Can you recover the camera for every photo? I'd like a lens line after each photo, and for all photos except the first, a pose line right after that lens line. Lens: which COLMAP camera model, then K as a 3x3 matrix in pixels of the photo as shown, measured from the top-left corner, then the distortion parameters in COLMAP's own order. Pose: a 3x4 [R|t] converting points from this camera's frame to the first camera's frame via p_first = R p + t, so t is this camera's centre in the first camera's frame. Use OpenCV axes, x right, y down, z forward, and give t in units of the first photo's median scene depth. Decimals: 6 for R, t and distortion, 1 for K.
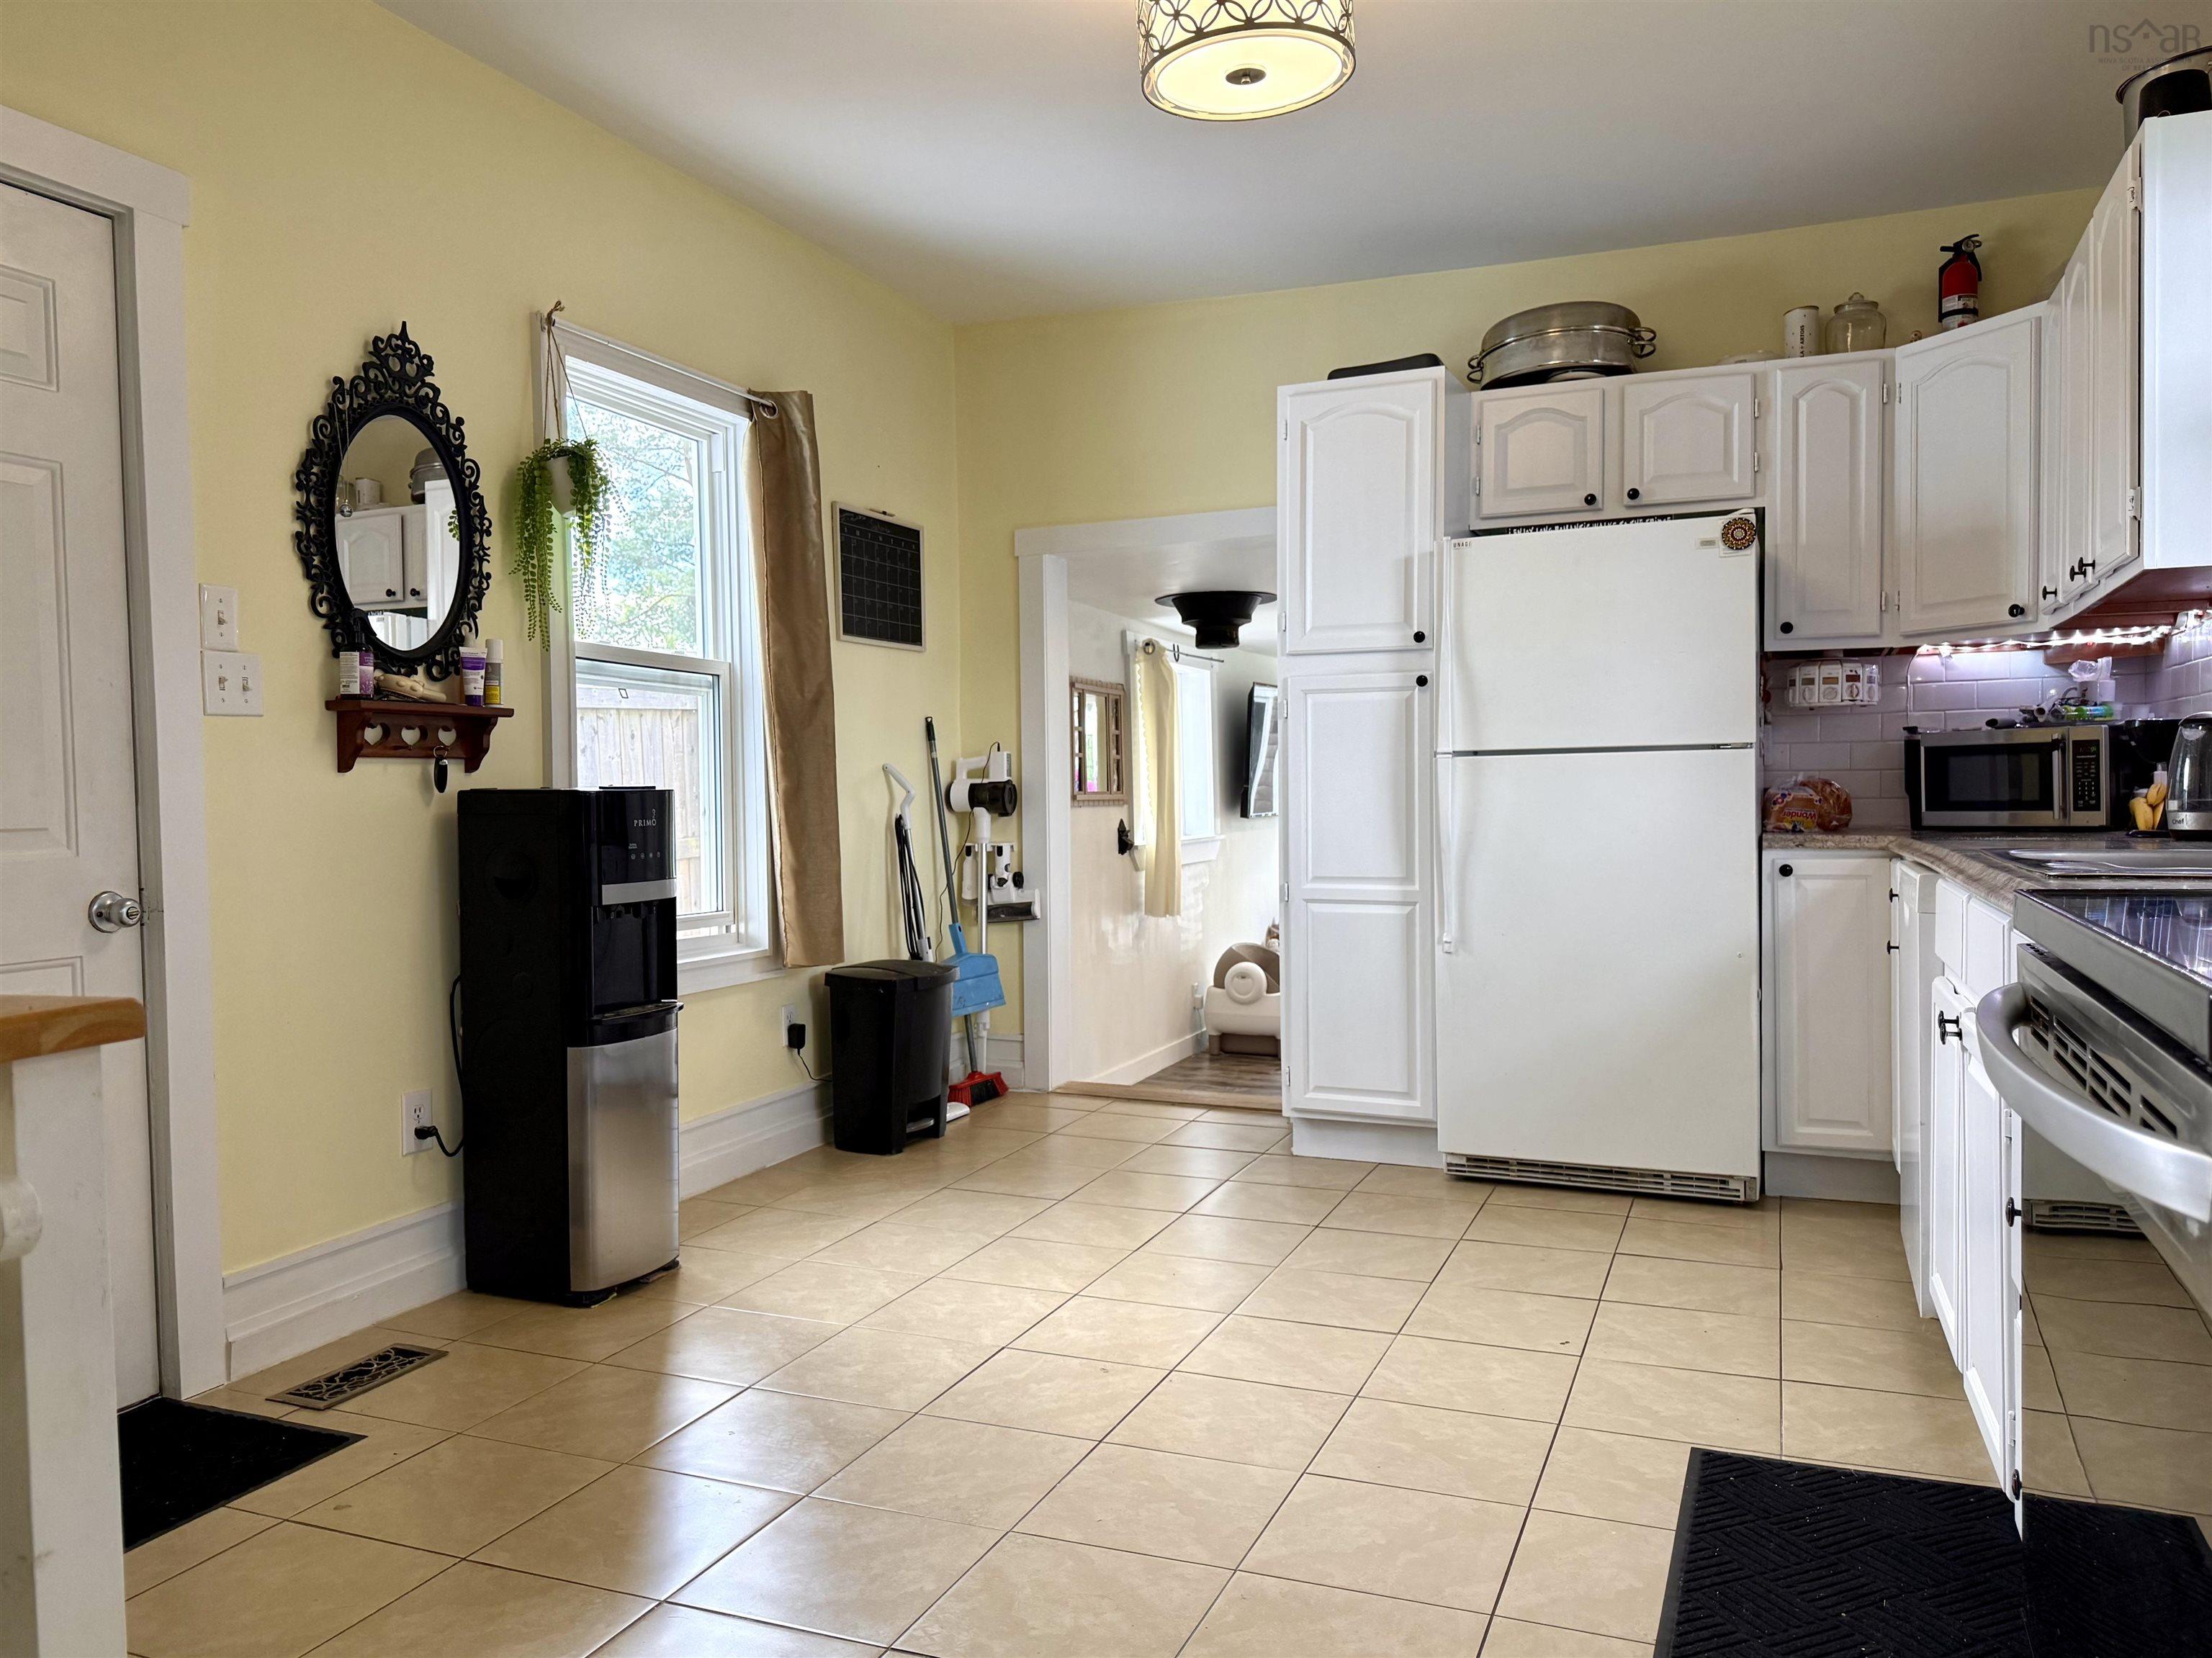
lens RADIAL K [[1560.4, 0, 1095.7], [0, 1560.4, 839.7], [0, 0, 1]] dist [0.086823, -0.070333]
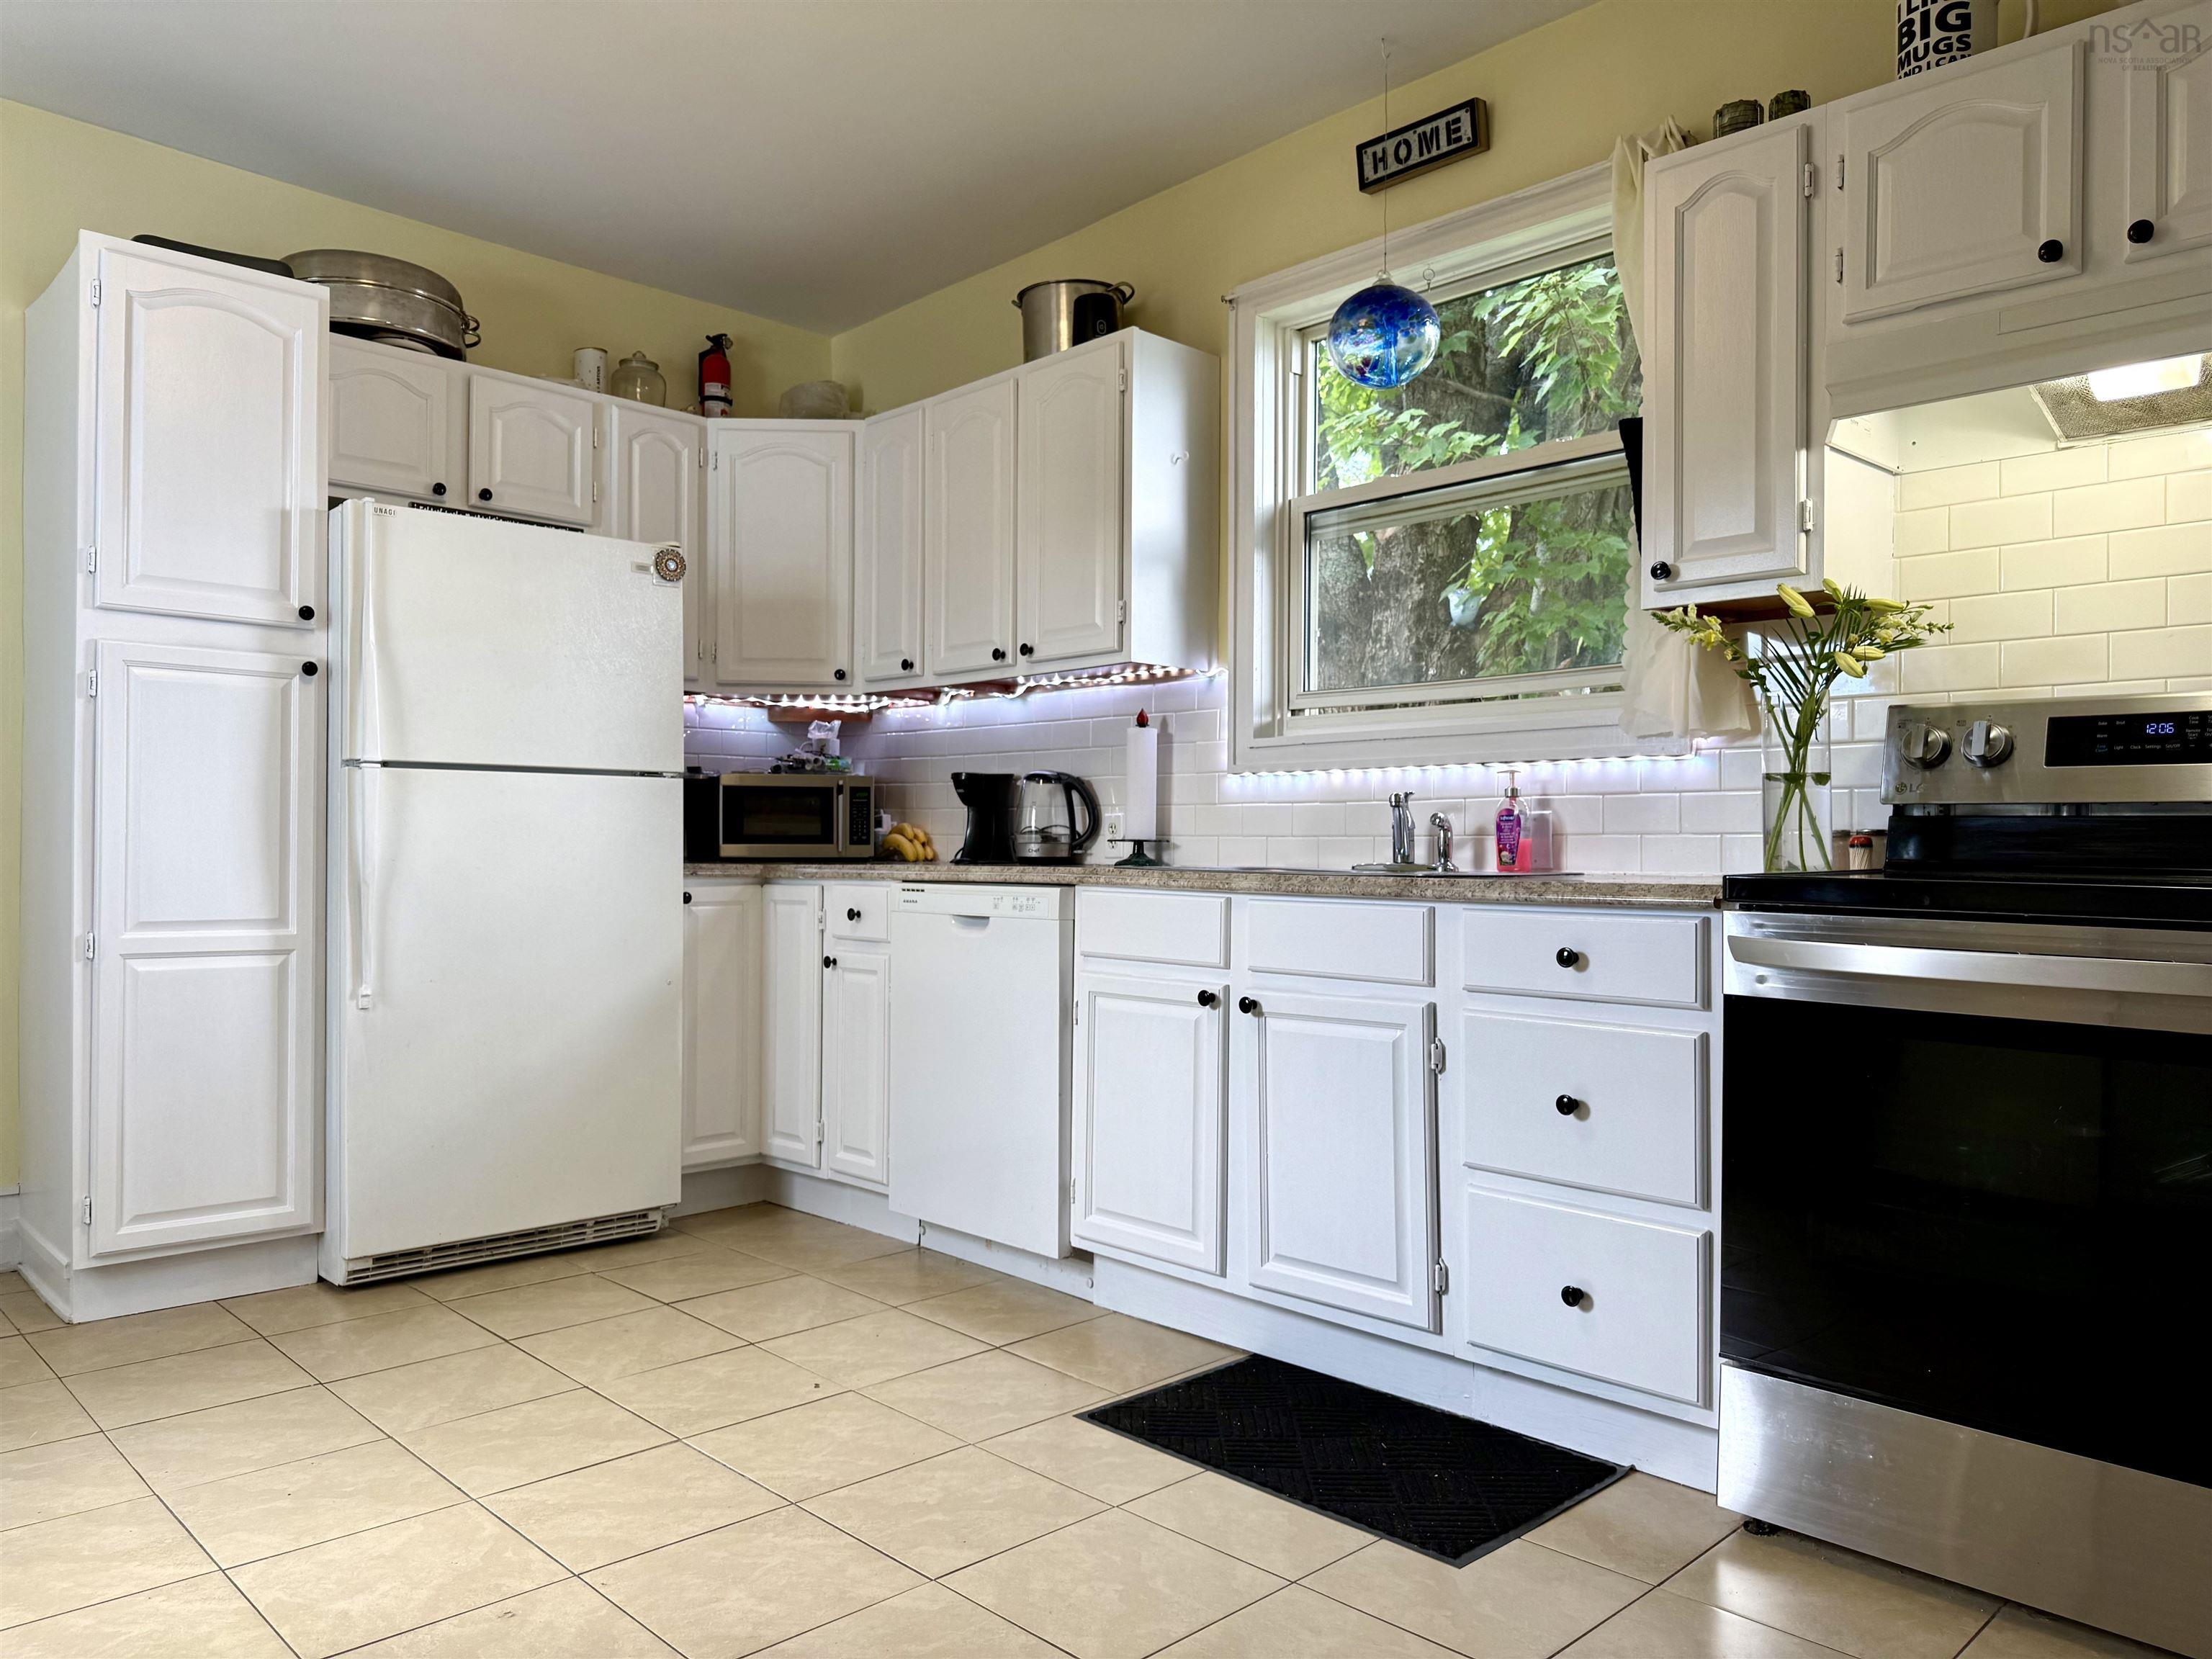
lens RADIAL K [[1560.5, 0, 1095.7], [0, 1560.5, 840.2], [0, 0, 1]] dist [0.086823, -0.070333]
pose [[0.424792, 0.018804, 0.905096, -0.369094], [0.009659, 0.999633, -0.025302, 0.009957], [-0.905239, 0.019491, 0.424455, 0.318542]]
